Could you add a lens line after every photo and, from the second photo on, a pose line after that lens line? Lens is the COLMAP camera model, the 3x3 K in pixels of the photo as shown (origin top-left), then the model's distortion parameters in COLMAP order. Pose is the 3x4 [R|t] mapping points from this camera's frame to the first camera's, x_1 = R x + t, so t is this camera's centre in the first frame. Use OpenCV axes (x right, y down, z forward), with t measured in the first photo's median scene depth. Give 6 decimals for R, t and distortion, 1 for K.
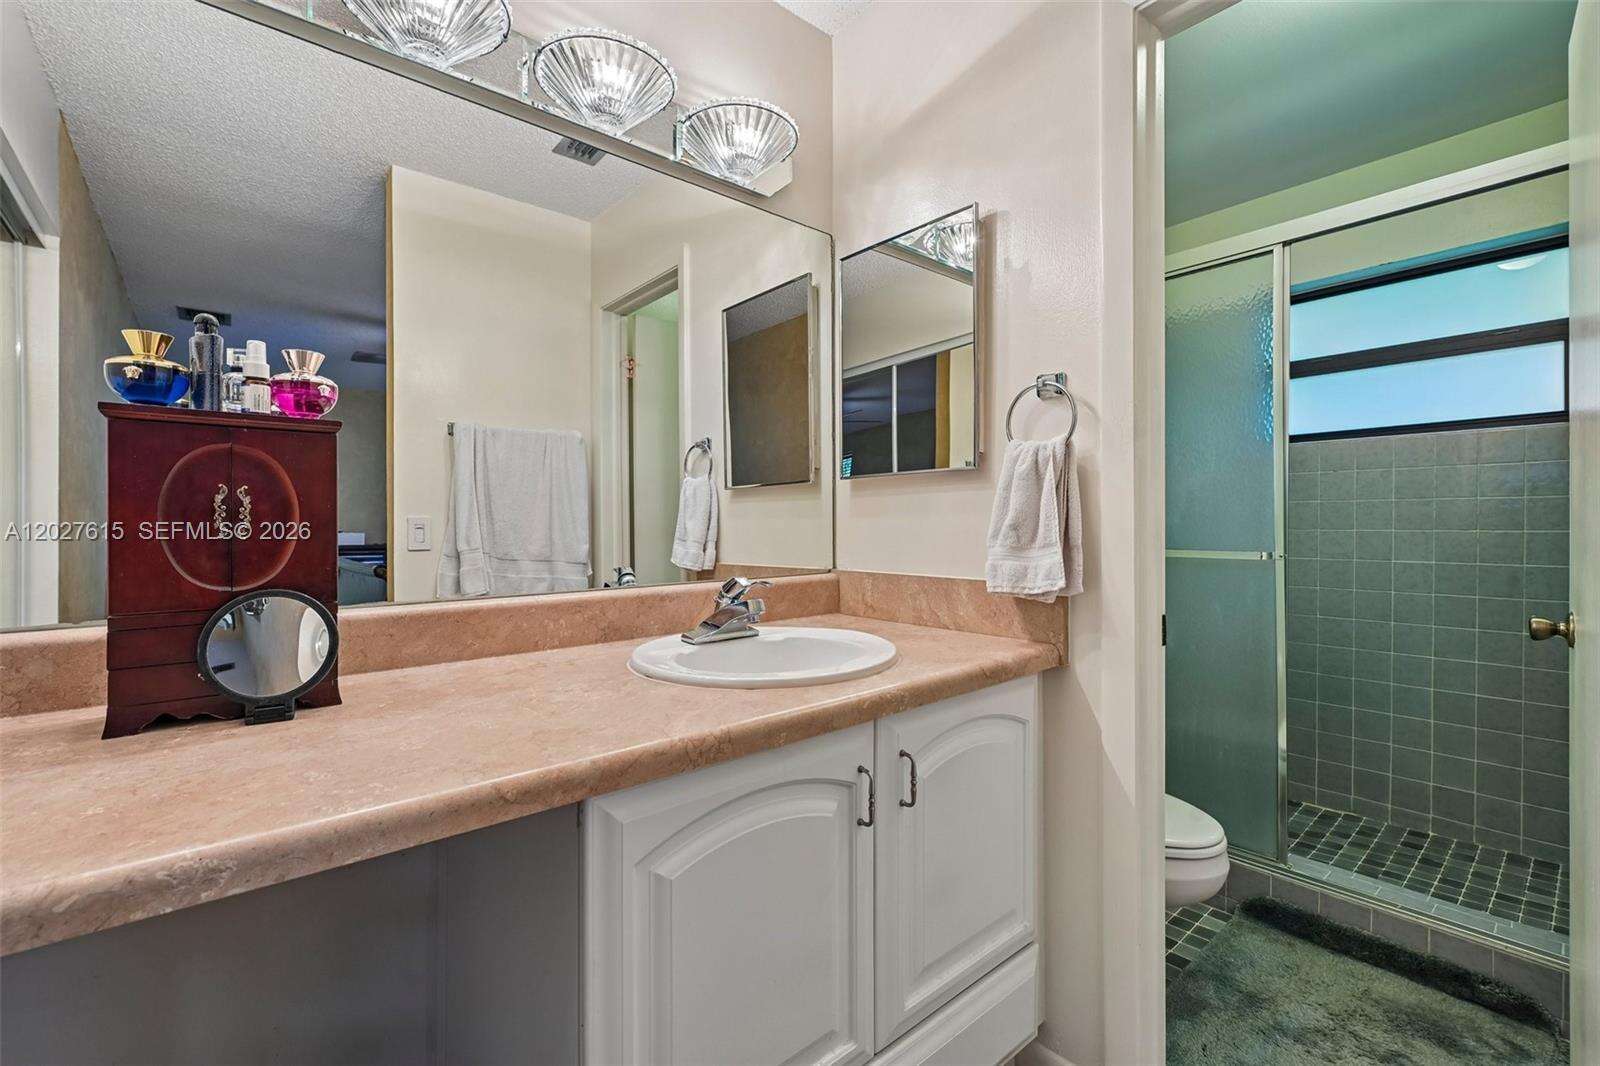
lens RADIAL K [[701.1, 0, 800.0], [0, 701.1, 533.0], [0, 0, 1]] dist [0.003261, 0.000462]
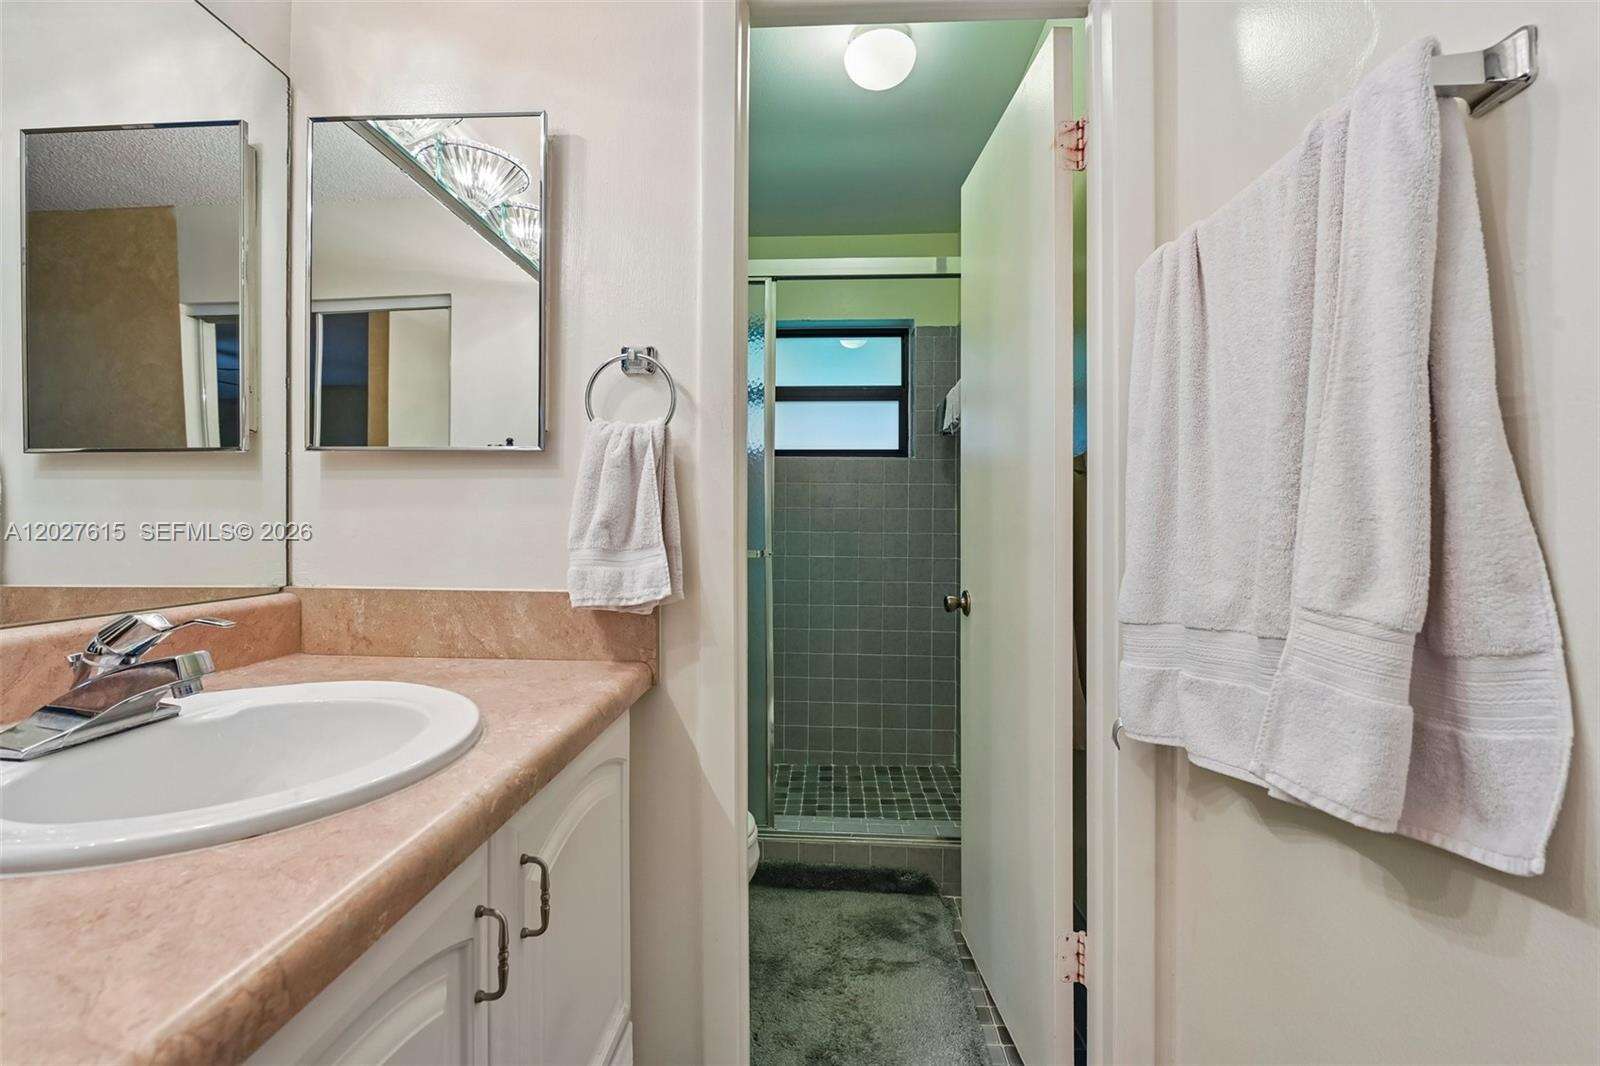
lens RADIAL K [[686.8, 0, 772.8], [0, 686.8, 533.4], [0, 0, 1]] dist [0.003612, -0.000017]
pose [[0.700357, 0.001144, 0.713791, -0.124479], [-0.000688, 0.999999, -0.000928, 0.002141], [-0.713792, 0.000159, 0.700358, 0.291083]]
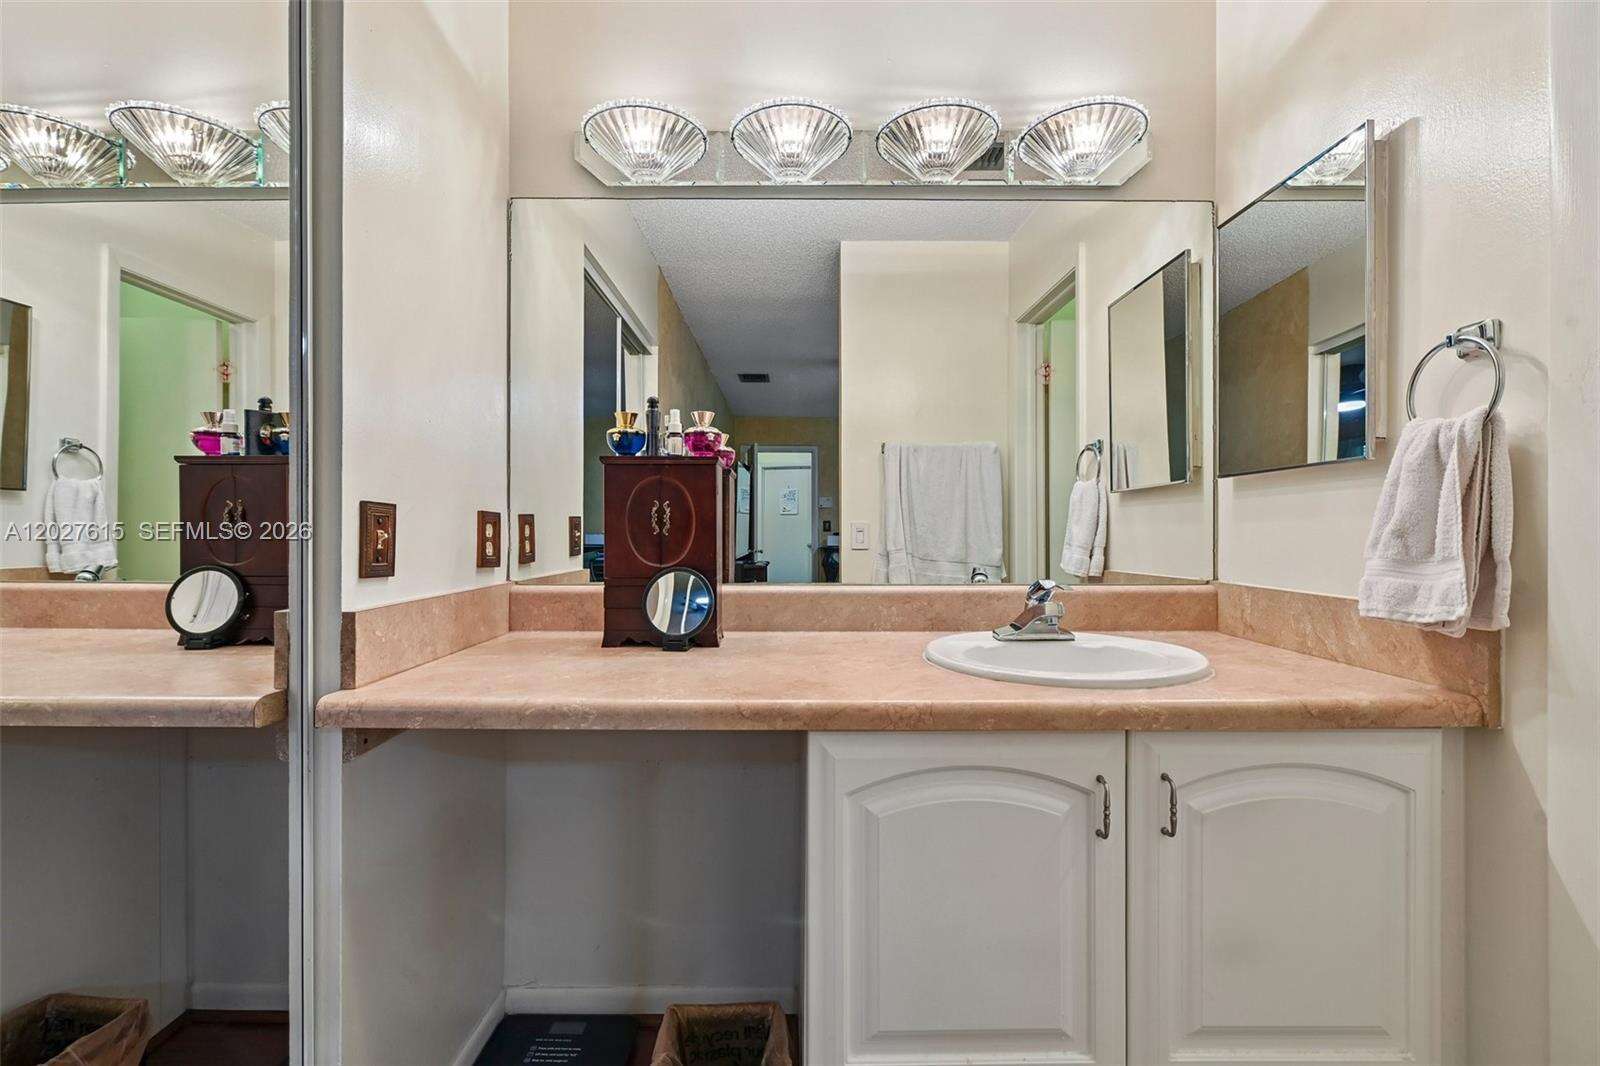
lens RADIAL K [[712.6, 0, 800.0], [0, 712.6, 533.0], [0, 0, 1]] dist [0.023685, -0.000117]
pose [[0.764756, 0.009826, -0.644245, 0.303082], [-0.015385, 0.999877, -0.003012, 0.003089], [0.644136, 0.012215, 0.764813, -0.027413]]
